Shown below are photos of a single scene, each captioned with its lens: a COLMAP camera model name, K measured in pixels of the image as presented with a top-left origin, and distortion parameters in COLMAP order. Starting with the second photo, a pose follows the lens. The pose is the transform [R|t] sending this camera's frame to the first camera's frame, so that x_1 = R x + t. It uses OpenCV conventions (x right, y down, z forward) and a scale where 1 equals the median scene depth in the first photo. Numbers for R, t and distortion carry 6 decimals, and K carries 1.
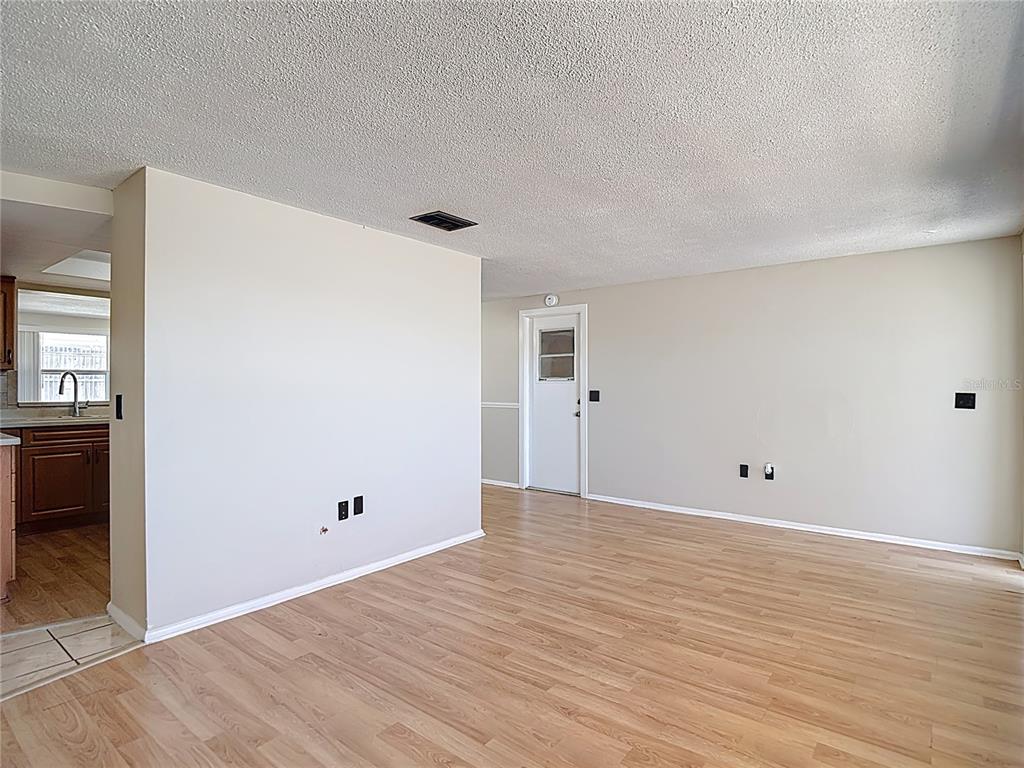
lens RADIAL K [[544.8, 0, 513.7], [0, 544.8, 381.3], [0, 0, 1]] dist [0.000693, -0.021085]
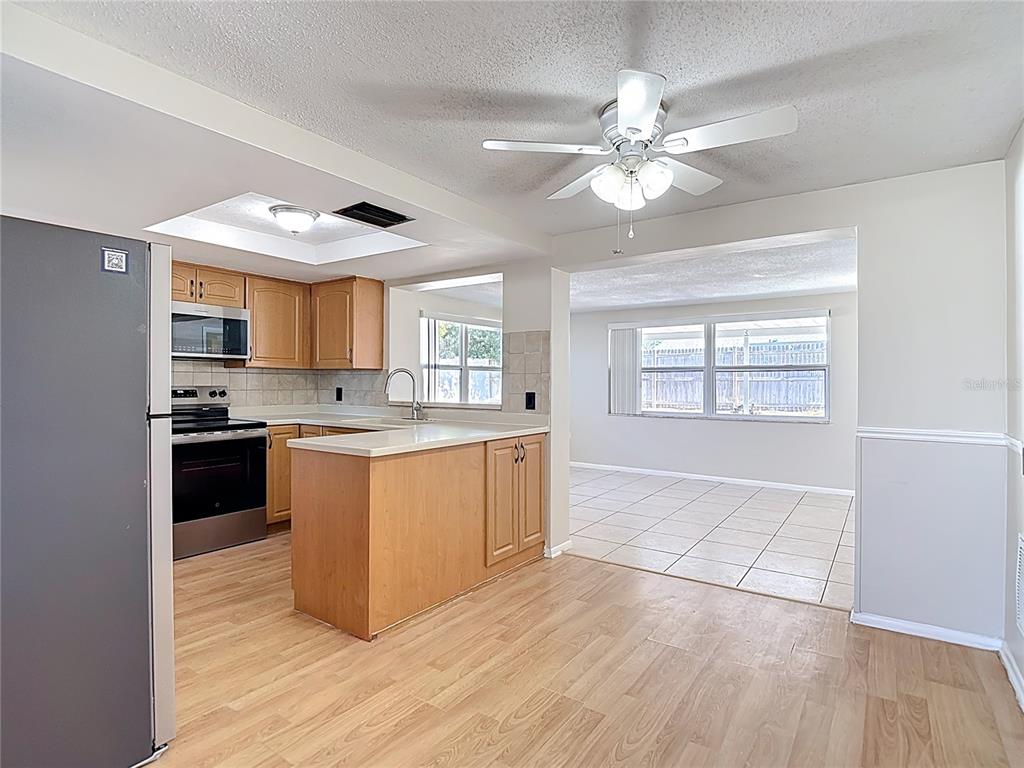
lens RADIAL K [[544.8, 0, 513.7], [0, 544.8, 381.3], [0, 0, 1]] dist [0.000693, -0.021085]
pose [[0.058568, 0.000372, -0.998283, 0.132293], [0.001801, 0.999998, 0.000478, 0.004825], [0.998282, -0.001826, 0.058567, 1.597341]]
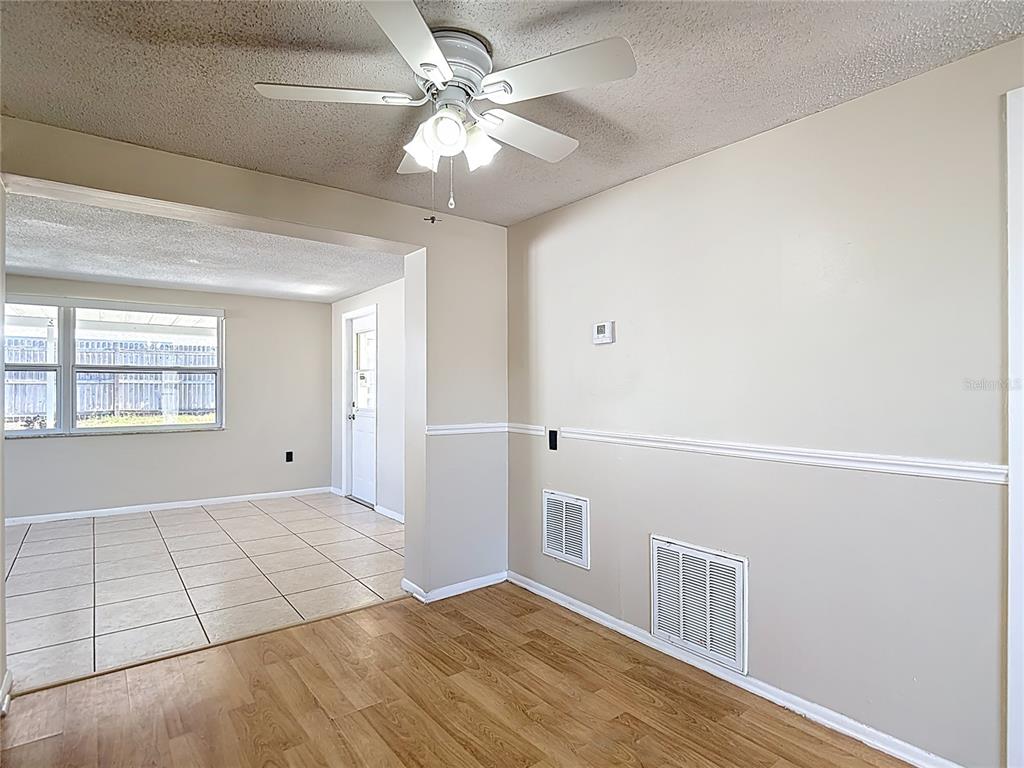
lens RADIAL K [[544.8, 0, 513.7], [0, 544.8, 381.3], [0, 0, 1]] dist [0.000693, -0.021085]
pose [[0.970379, -0.000777, -0.241588, -0.283578], [-0.000600, 0.999984, -0.005624, 0.004770], [0.241589, 0.005602, 0.970363, 1.308086]]
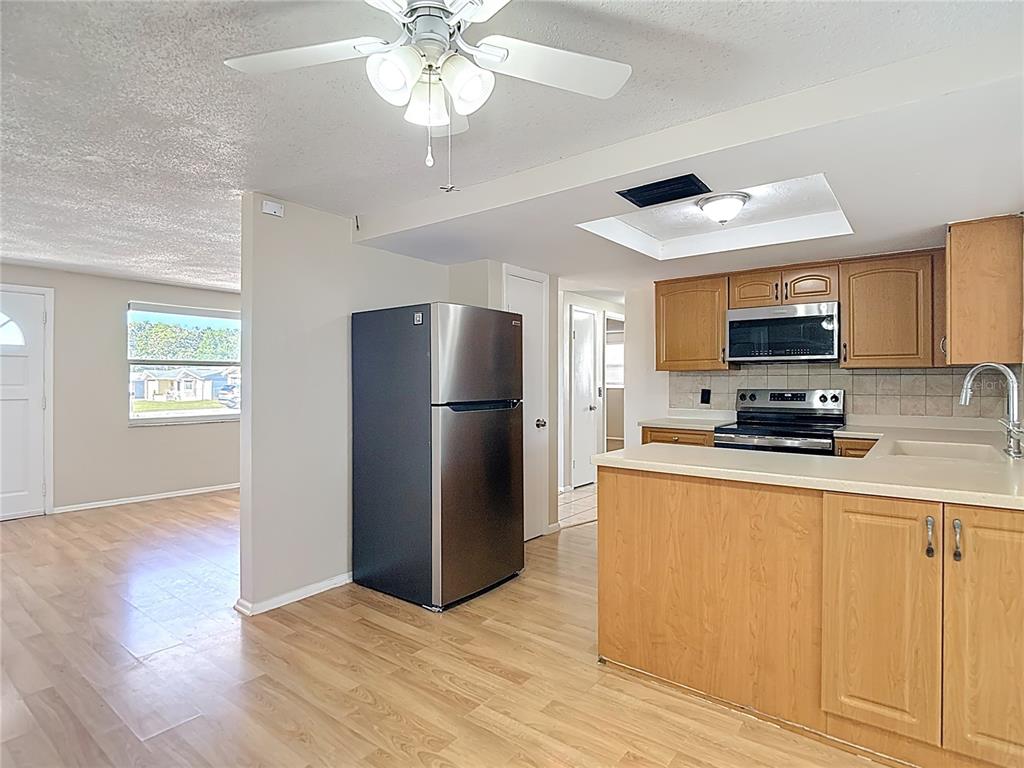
lens RADIAL K [[544.8, 0, 513.7], [0, 544.8, 381.3], [0, 0, 1]] dist [0.000693, -0.021085]
pose [[-0.999979, -0.003375, -0.005505, -0.505443], [-0.003342, 0.999977, -0.005923, 0.005781], [0.005525, -0.005904, -0.999967, 2.140387]]
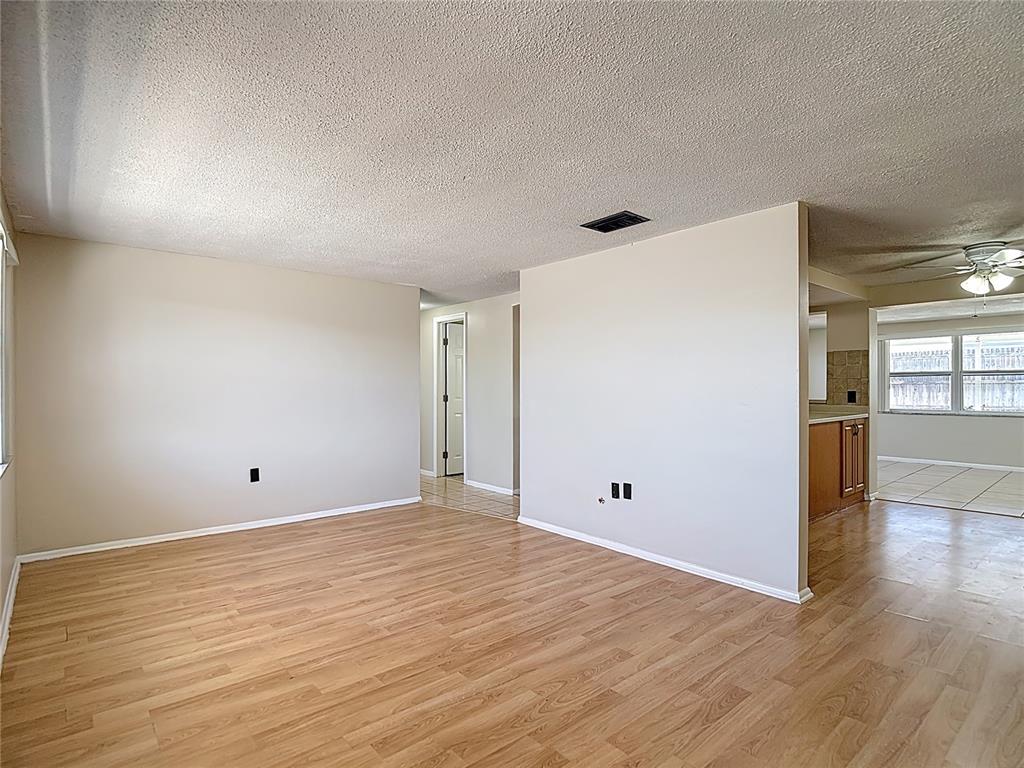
lens RADIAL K [[541.5, 0, 512.7], [0, 541.5, 377.2], [0, 0, 1]] dist [0.031499, -0.050359]
pose [[-0.200231, -0.017693, -0.979589, 0.884576], [0.007526, 0.999780, -0.019596, 0.010205], [0.979720, -0.011296, -0.200054, 1.001697]]
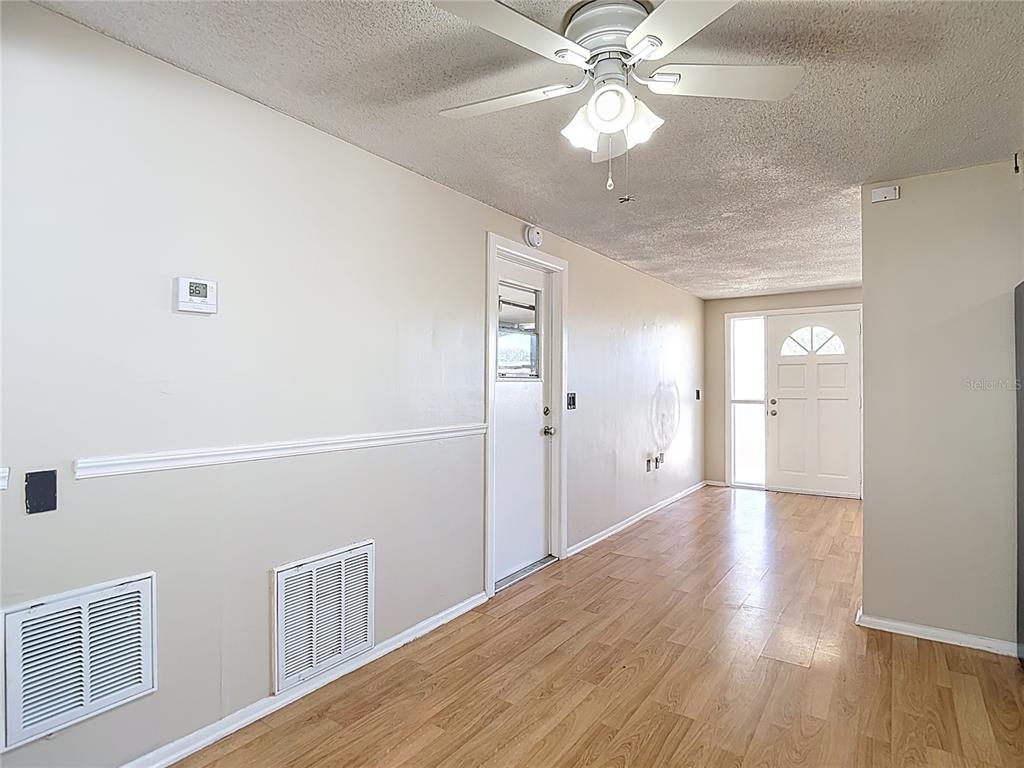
lens RADIAL K [[544.8, 0, 513.7], [0, 544.8, 381.3], [0, 0, 1]] dist [0.000693, -0.021085]
pose [[-0.049904, 0.004691, 0.998743, -0.881216], [-0.007859, 0.999956, -0.005090, 0.009567], [-0.998723, -0.008103, -0.049865, 1.855240]]
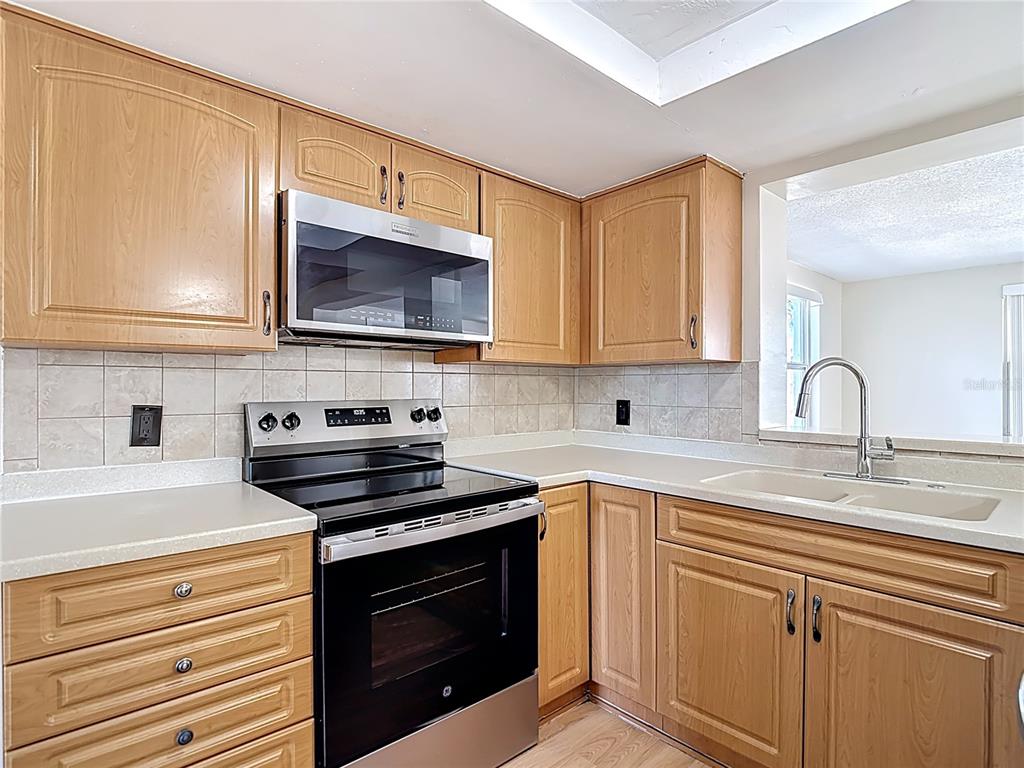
lens RADIAL K [[535.1, 0, 514.0], [0, 535.1, 387.0], [0, 0, 1]] dist [0.003419, -0.021135]
pose [[-0.168159, -0.000391, -0.985760, -0.586743], [0.007147, 0.999973, -0.001616, 0.002640], [0.985734, -0.007317, -0.168151, 1.184708]]
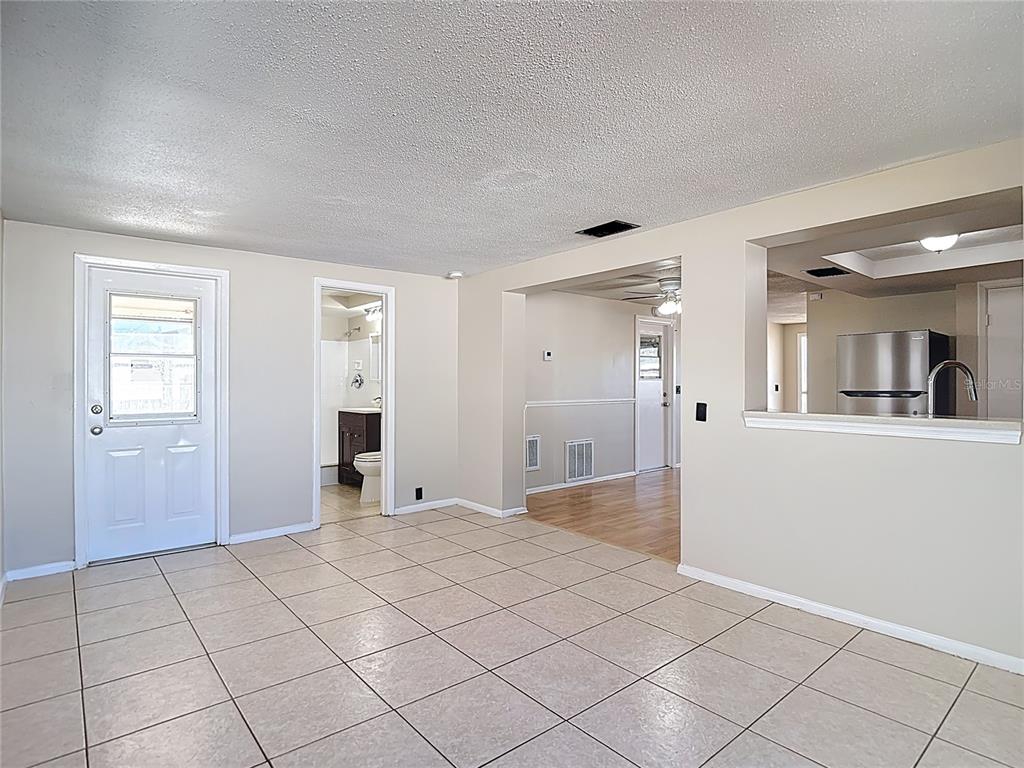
lens RADIAL K [[544.8, 0, 513.7], [0, 544.8, 381.3], [0, 0, 1]] dist [0.000693, -0.021085]
pose [[0.205159, -0.000524, 0.978728, -2.080259], [-0.004890, 0.999987, 0.001560, 0.009191], [-0.978716, -0.005106, 0.205154, 1.881414]]
